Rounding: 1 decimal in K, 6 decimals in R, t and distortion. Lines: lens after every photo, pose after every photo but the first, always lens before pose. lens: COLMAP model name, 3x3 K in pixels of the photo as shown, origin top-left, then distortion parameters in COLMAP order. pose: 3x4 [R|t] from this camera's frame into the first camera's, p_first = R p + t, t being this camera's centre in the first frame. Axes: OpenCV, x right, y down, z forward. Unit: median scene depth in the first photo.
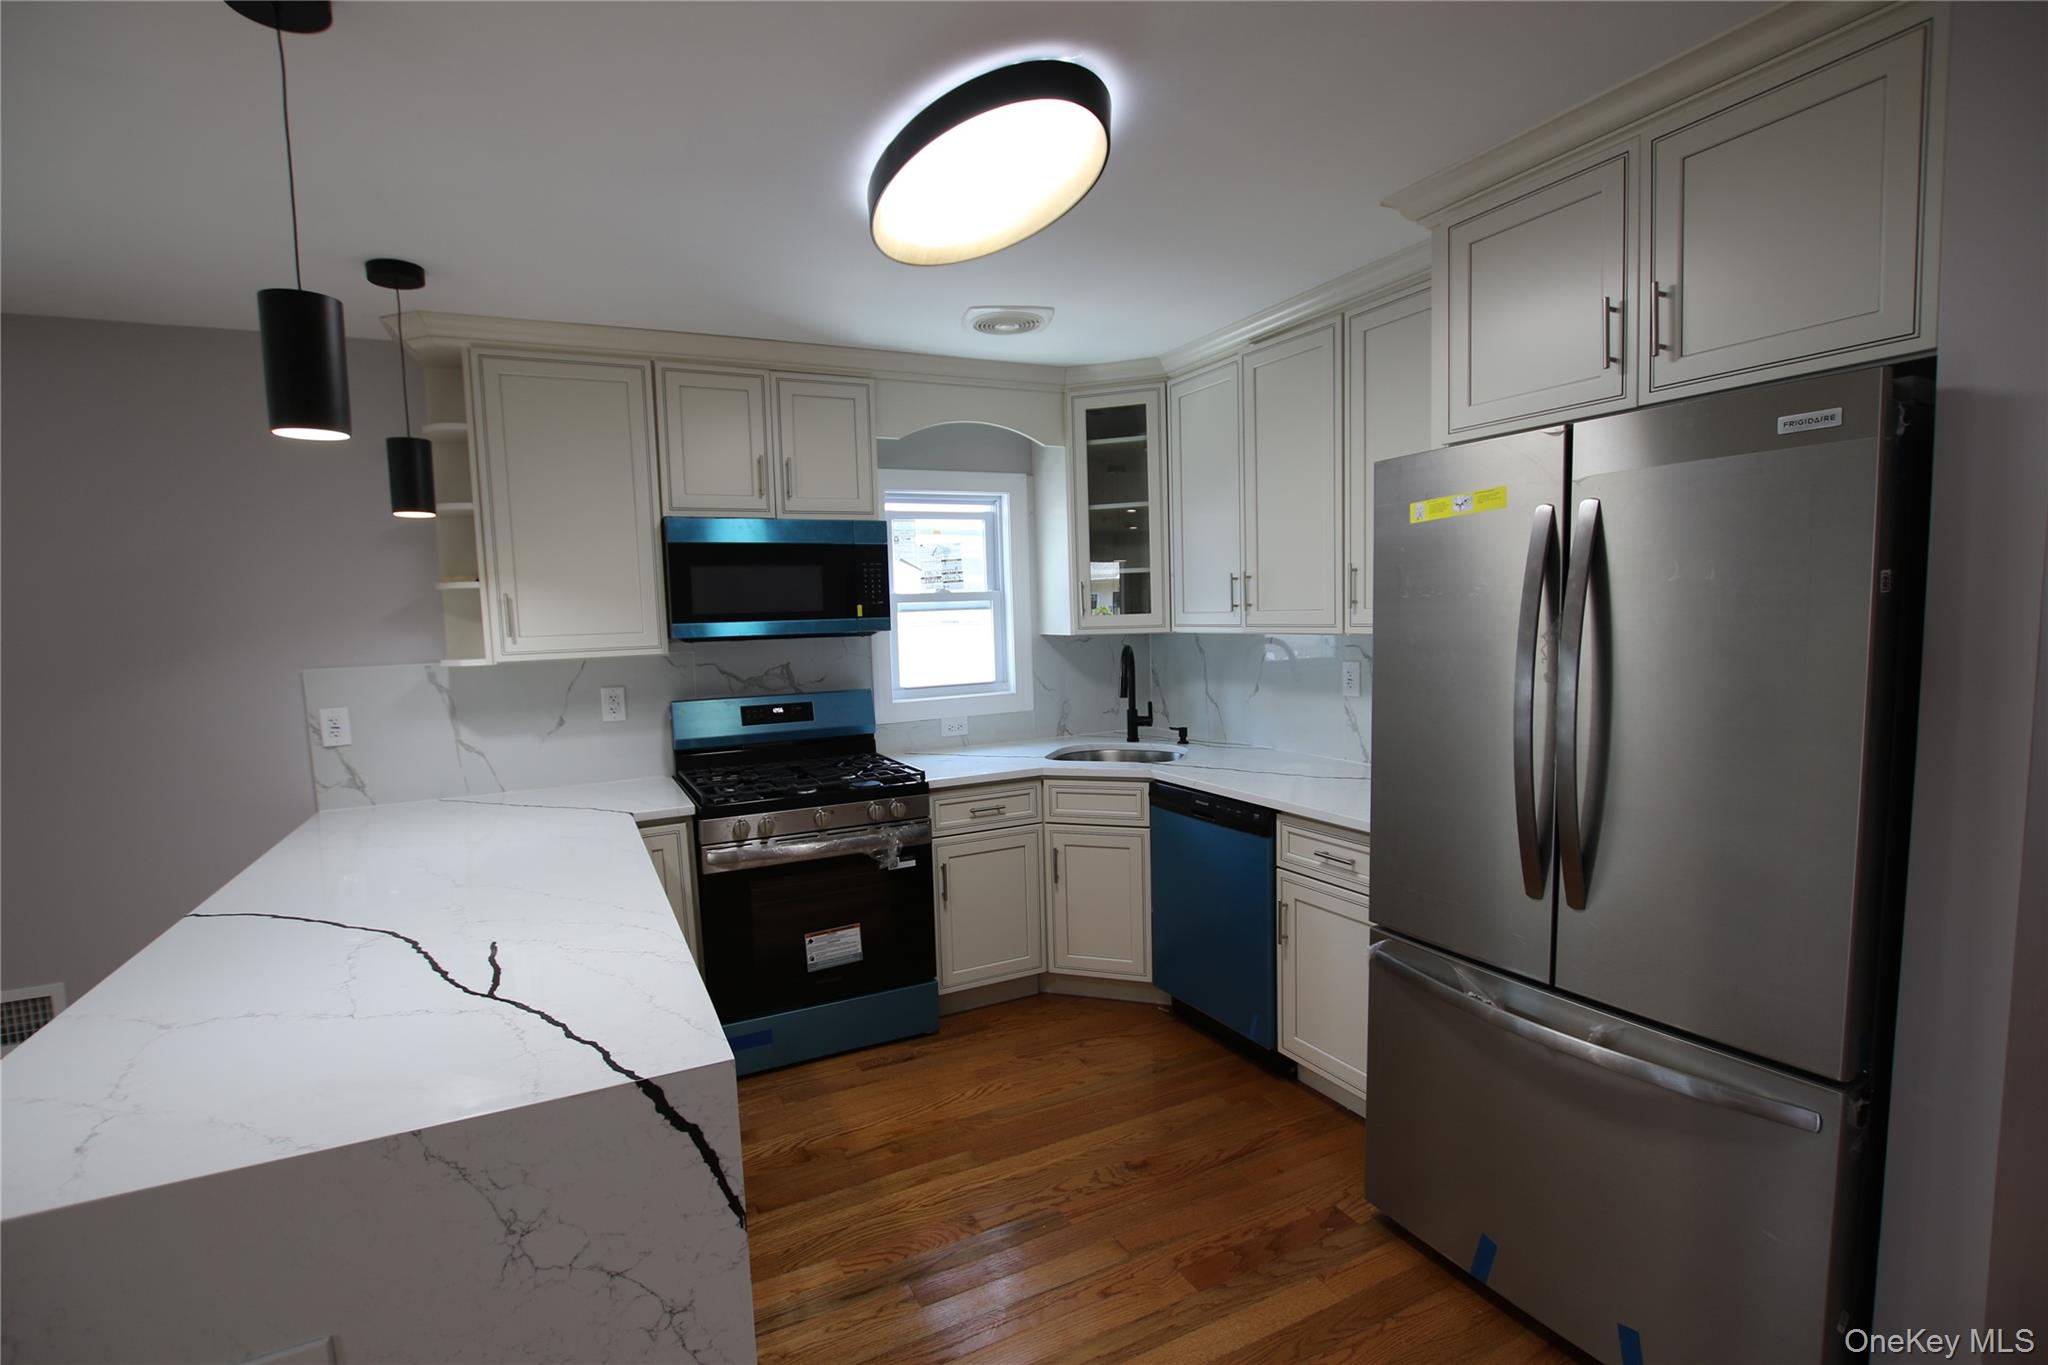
lens RADIAL K [[941.7, 0, 1019.1], [0, 941.7, 696.7], [0, 0, 1]] dist [-0.033824, 0.006001]
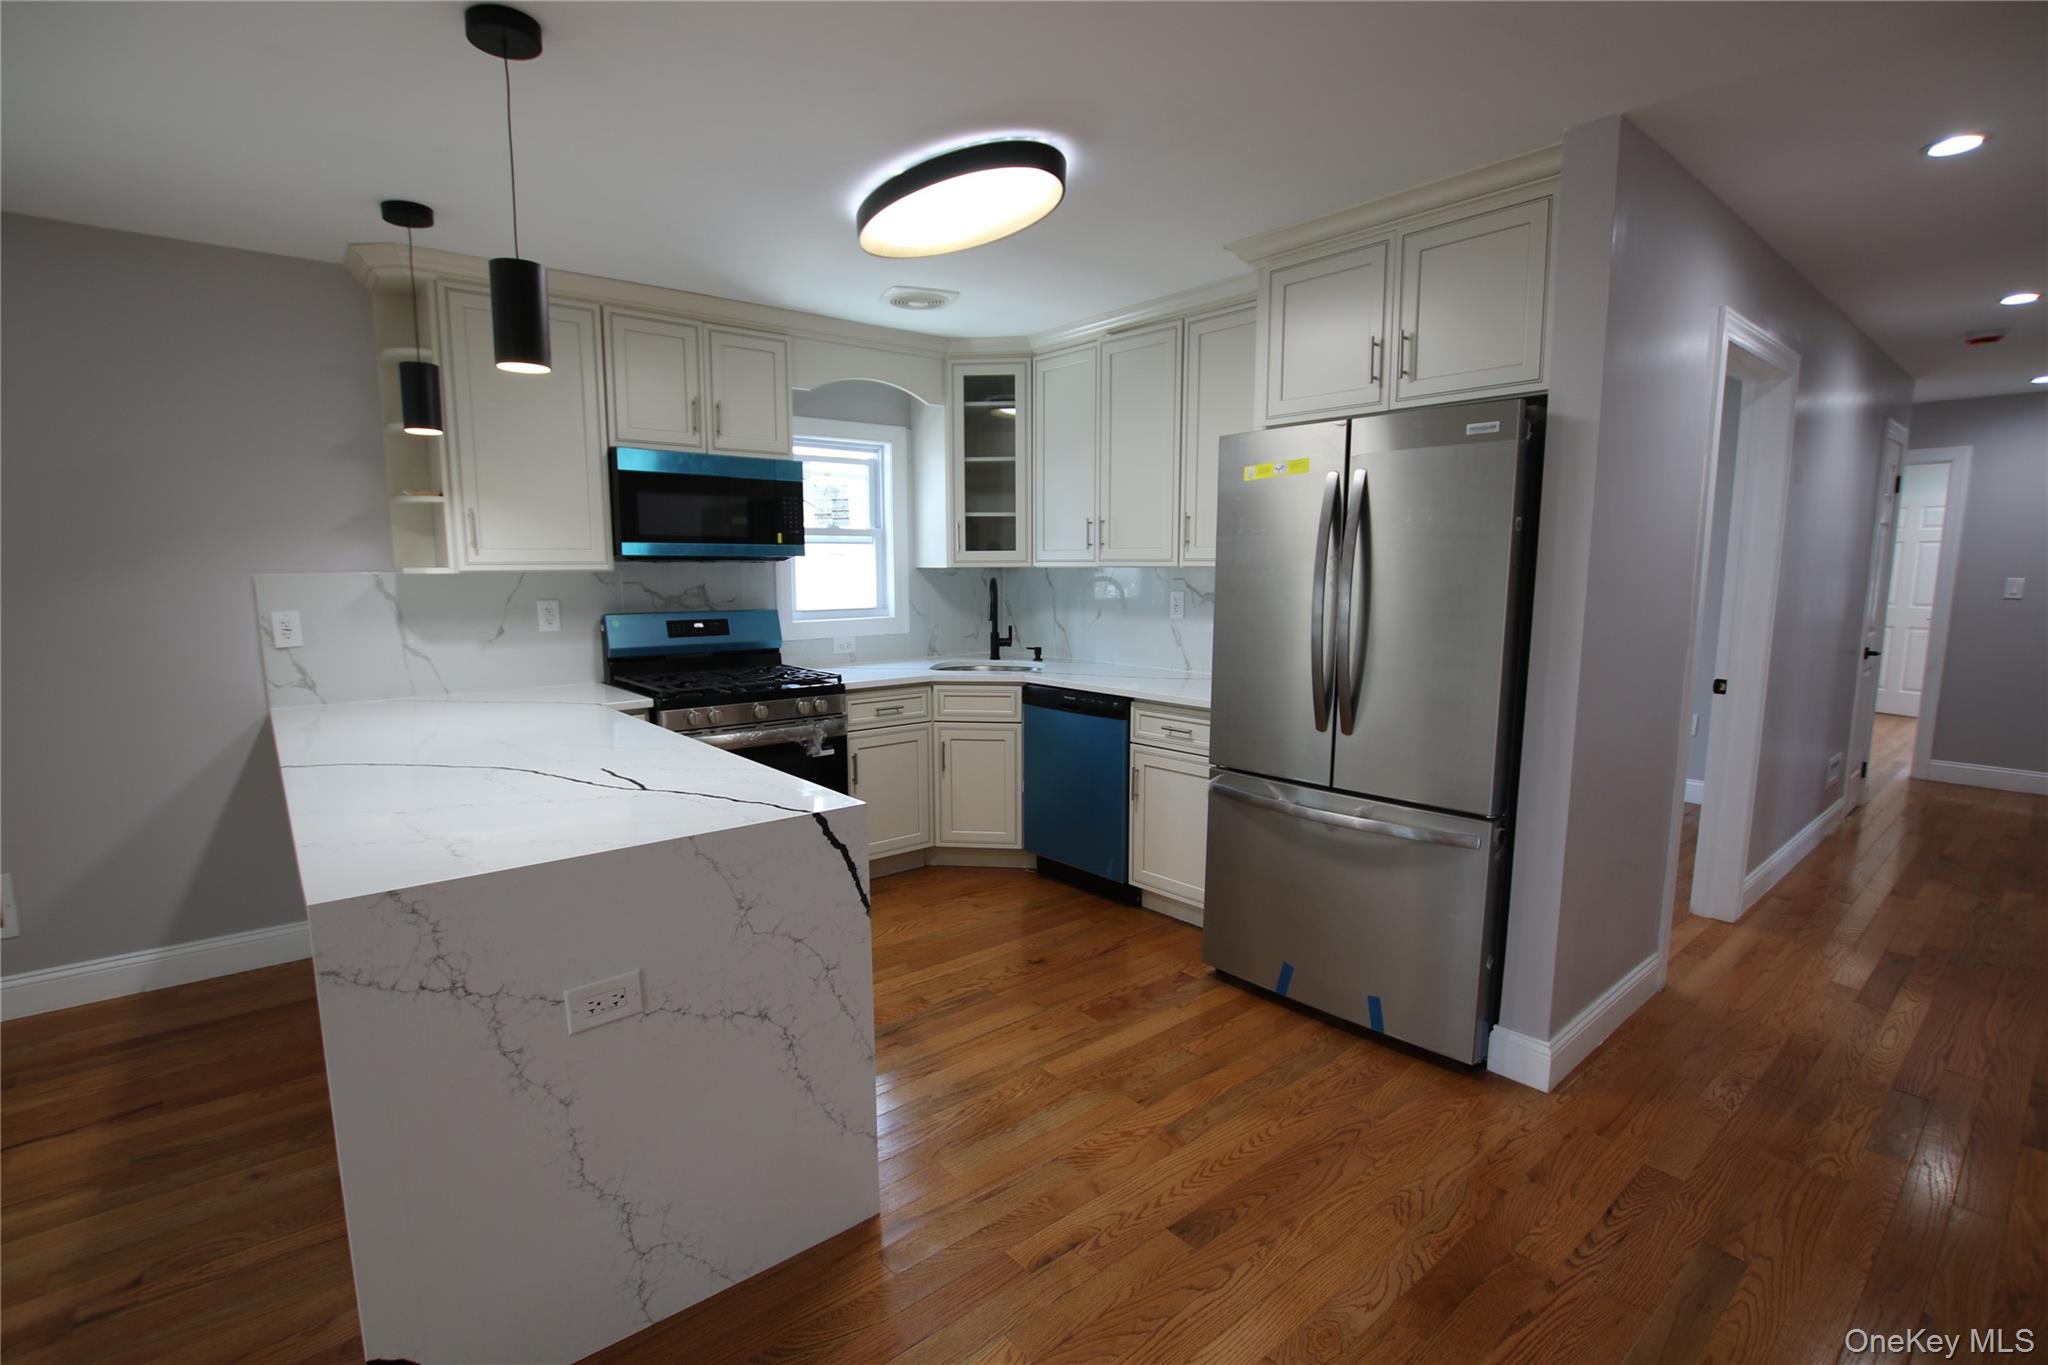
lens RADIAL K [[941.7, 0, 1019.2], [0, 941.7, 697.3], [0, 0, 1]] dist [-0.033824, 0.006001]
pose [[0.972449, -0.002614, 0.233103, -0.165648], [-0.007561, 0.999057, 0.042747, 0.057230], [-0.232995, -0.043331, 0.971512, -0.217830]]
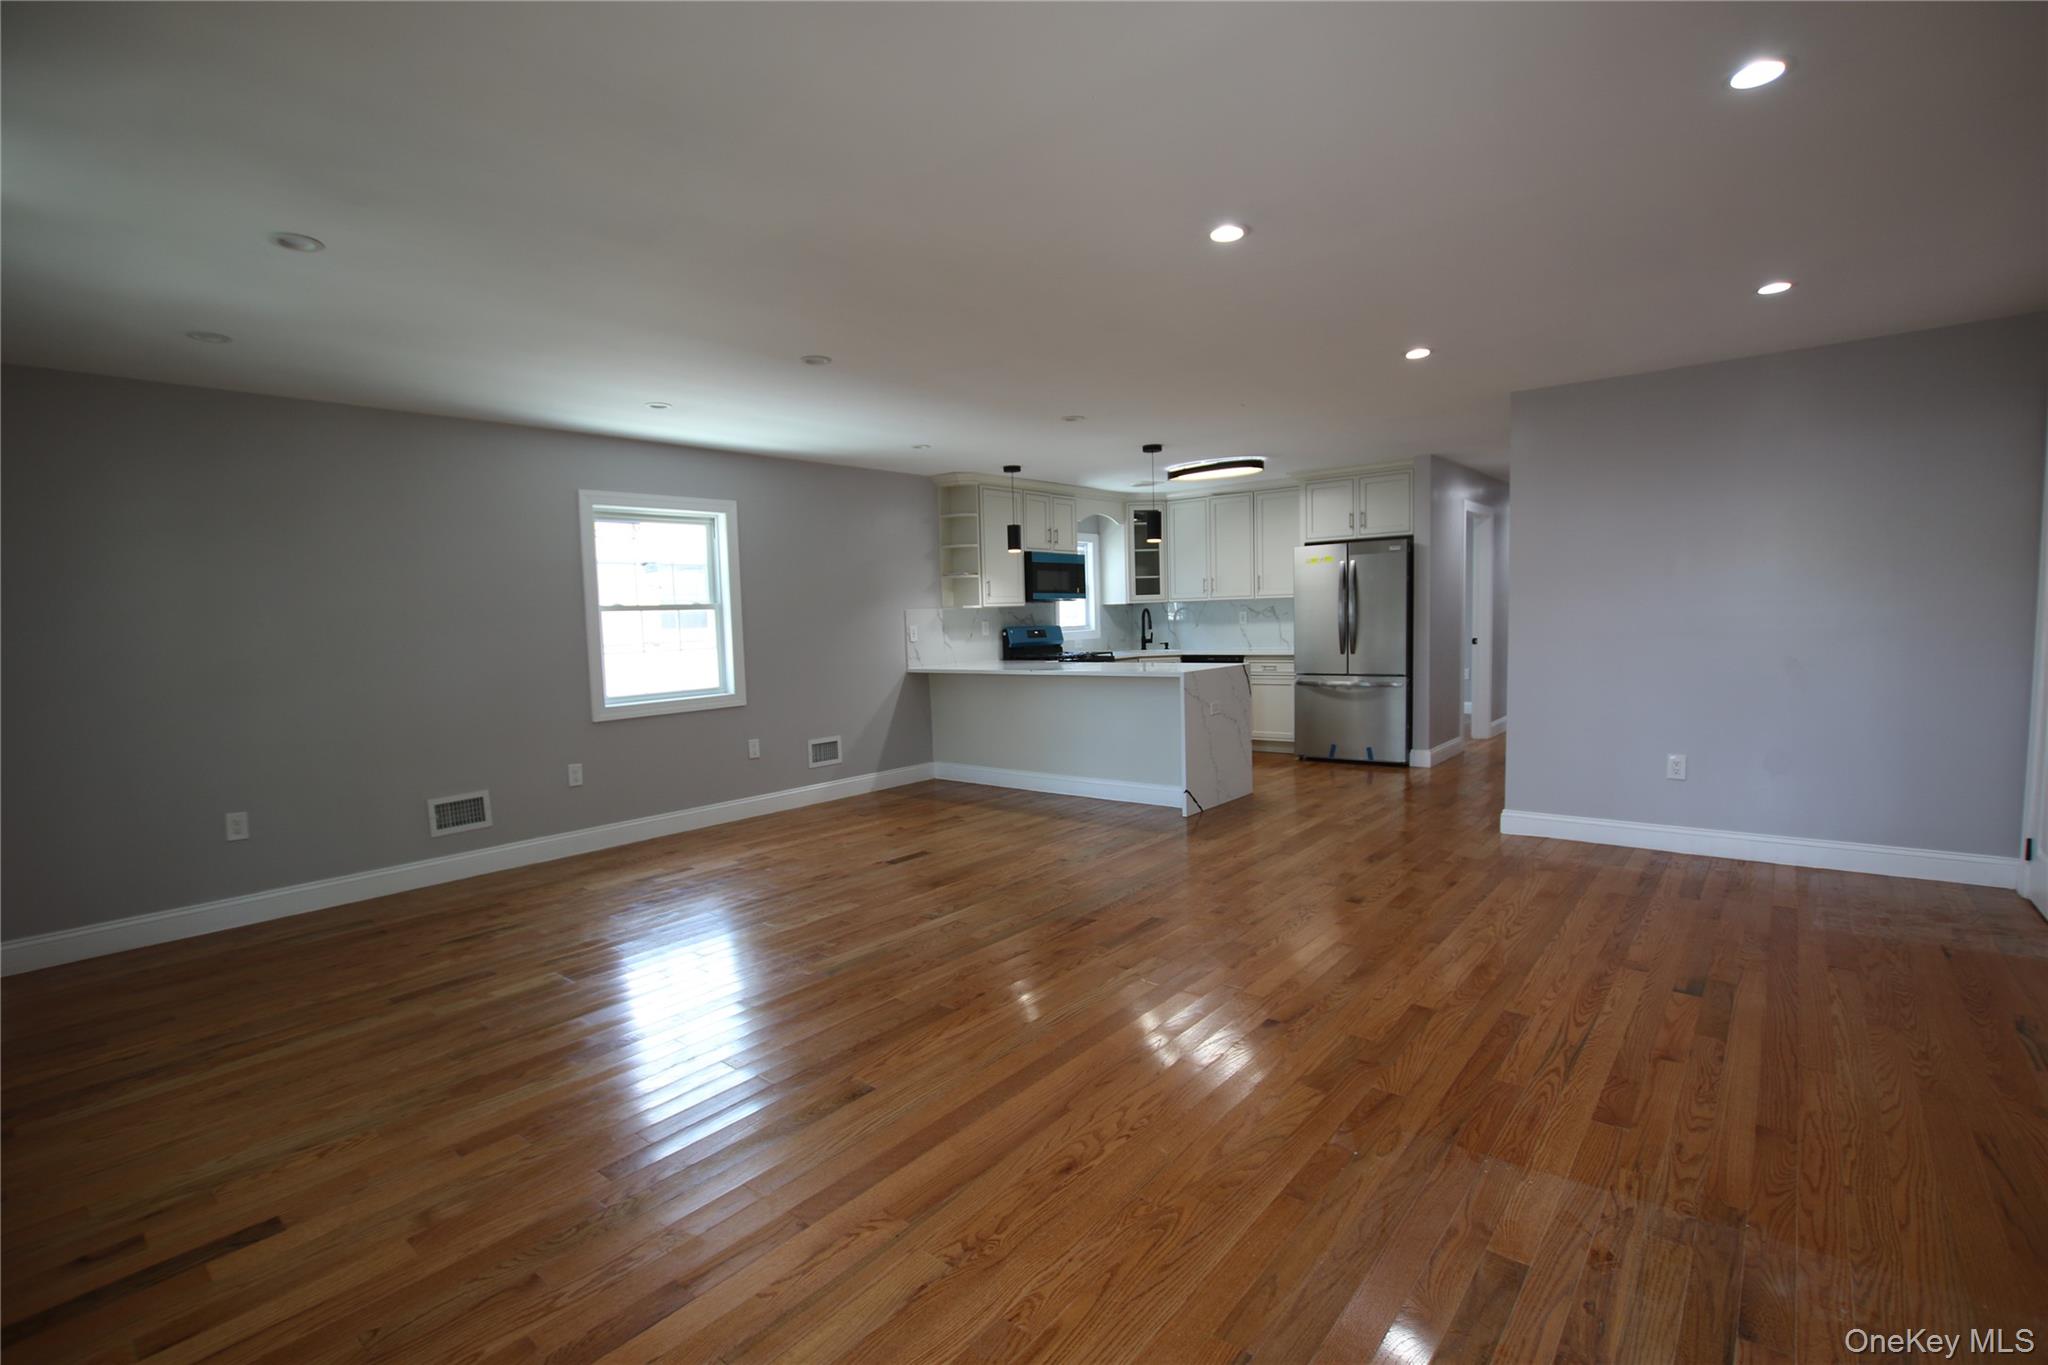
lens RADIAL K [[941.7, 0, 1020.9], [0, 941.7, 698.5], [0, 0, 1]] dist [-0.033824, 0.006001]
pose [[0.912865, -0.033941, 0.406849, -1.452844], [0.040402, 0.999157, -0.007298, 0.225010], [-0.406258, 0.023100, 0.913466, -1.319925]]
